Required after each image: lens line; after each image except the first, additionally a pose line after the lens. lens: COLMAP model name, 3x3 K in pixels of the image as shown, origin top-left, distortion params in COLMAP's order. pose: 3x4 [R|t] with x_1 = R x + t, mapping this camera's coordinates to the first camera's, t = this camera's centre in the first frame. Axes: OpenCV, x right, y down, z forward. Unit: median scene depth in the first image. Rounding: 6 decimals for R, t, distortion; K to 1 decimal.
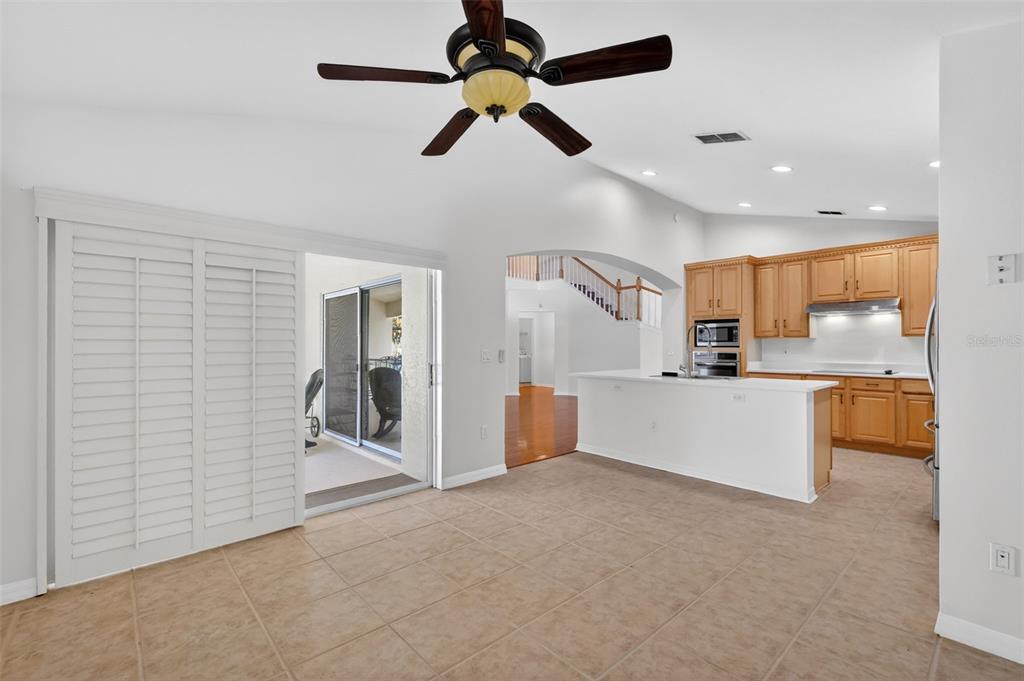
lens RADIAL K [[438.2, 0, 522.6], [0, 438.2, 343.5], [0, 0, 1]] dist [0.001025, 0.000270]
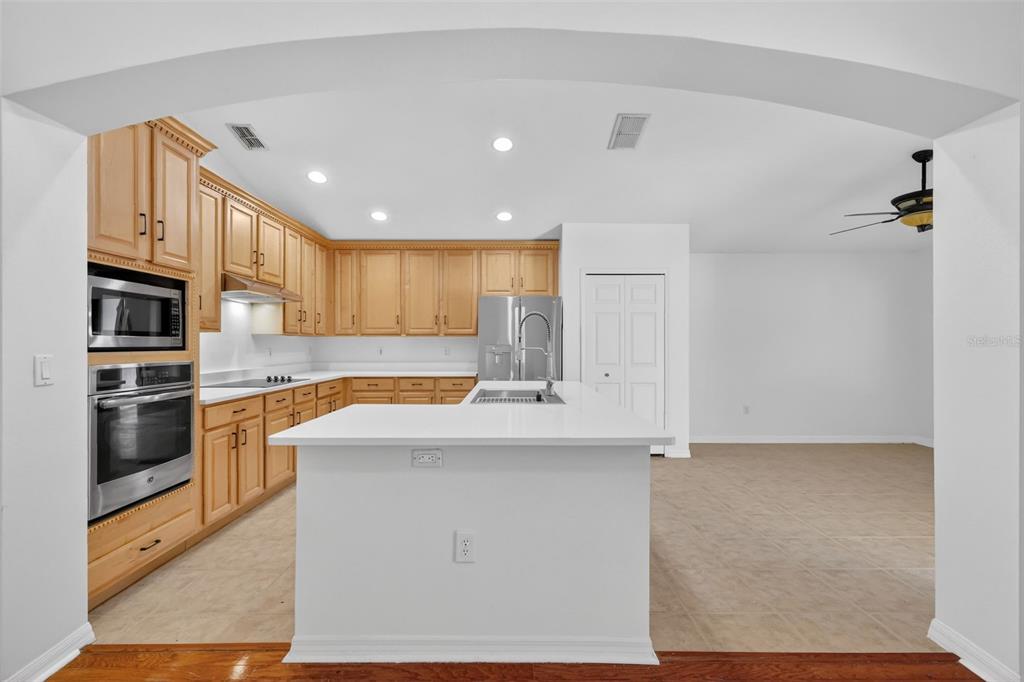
lens RADIAL K [[453.2, 0, 513.7], [0, 453.2, 344.6], [0, 0, 1]] dist [0.007264, 0.000395]
pose [[-0.728071, -0.000165, 0.685502, -0.035228], [-0.001050, 0.999999, -0.000874, 0.003835], [-0.685501, -0.001356, -0.728071, 1.161693]]
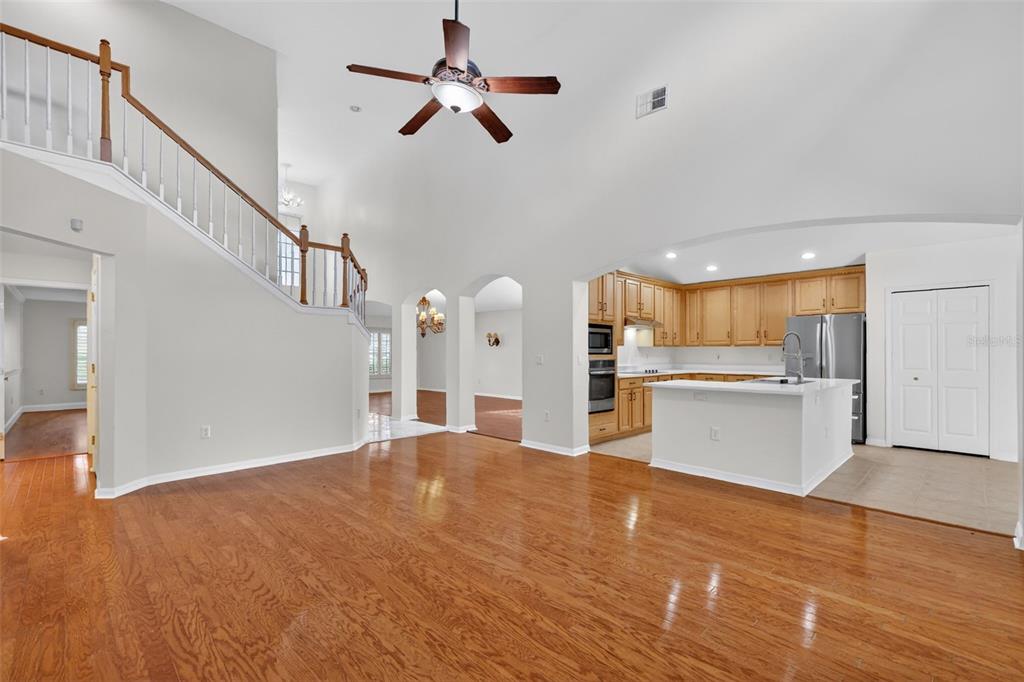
lens RADIAL K [[453.2, 0, 513.7], [0, 453.2, 344.6], [0, 0, 1]] dist [0.007264, 0.000395]
pose [[-0.021885, 0.018584, 0.999588, -0.544603], [-0.002408, 0.999823, -0.018641, 0.007390], [-0.999758, -0.002815, -0.021836, 1.310217]]
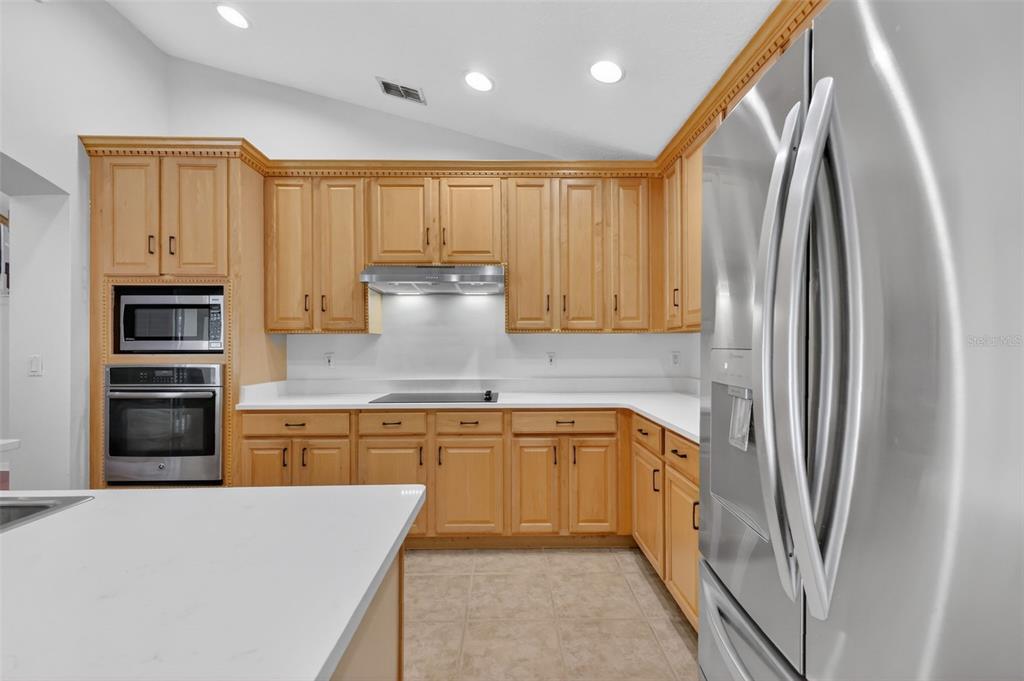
lens RADIAL K [[451.1, 0, 509.6], [0, 451.1, 348.5], [0, 0, 1]] dist [0.000860, 0.000265]
pose [[0.676649, 0.000281, 0.736305, 0.378778], [0.001116, 0.999998, -0.001407, 0.005377], [-0.736305, 0.001773, 0.676648, 0.523316]]
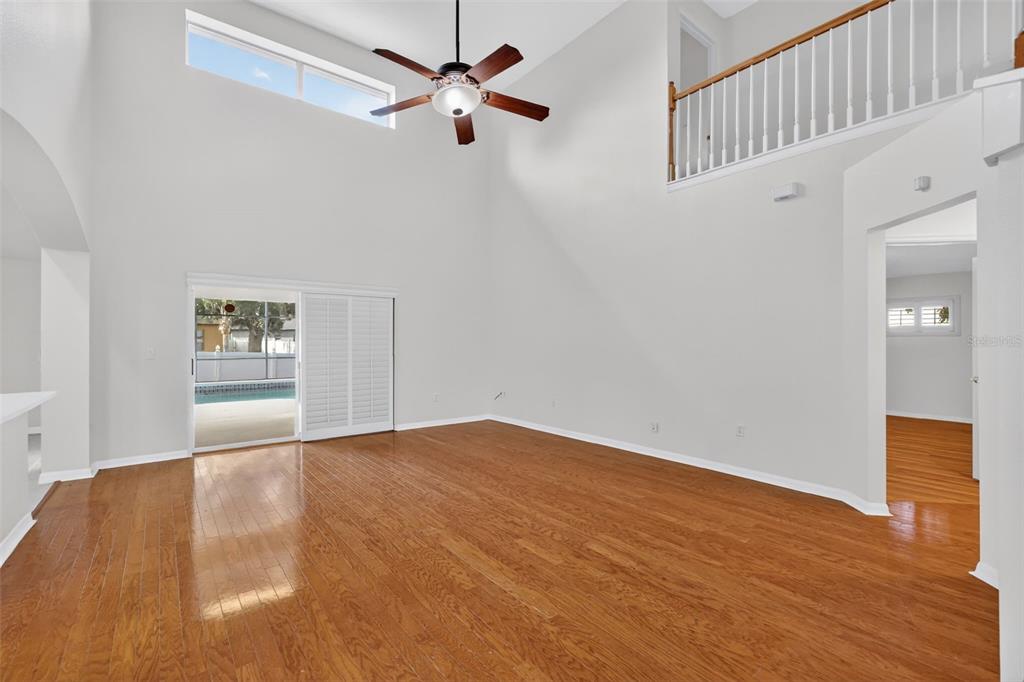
lens RADIAL K [[445.7, 0, 512.0], [0, 445.7, 341.0], [0, 0, 1]] dist [-0.001367, -0.000268]
pose [[-0.094059, -0.002861, -0.995563, 0.585373], [0.001801, 0.999994, -0.003044, 0.003594], [0.995565, -0.002079, -0.094053, 1.490810]]
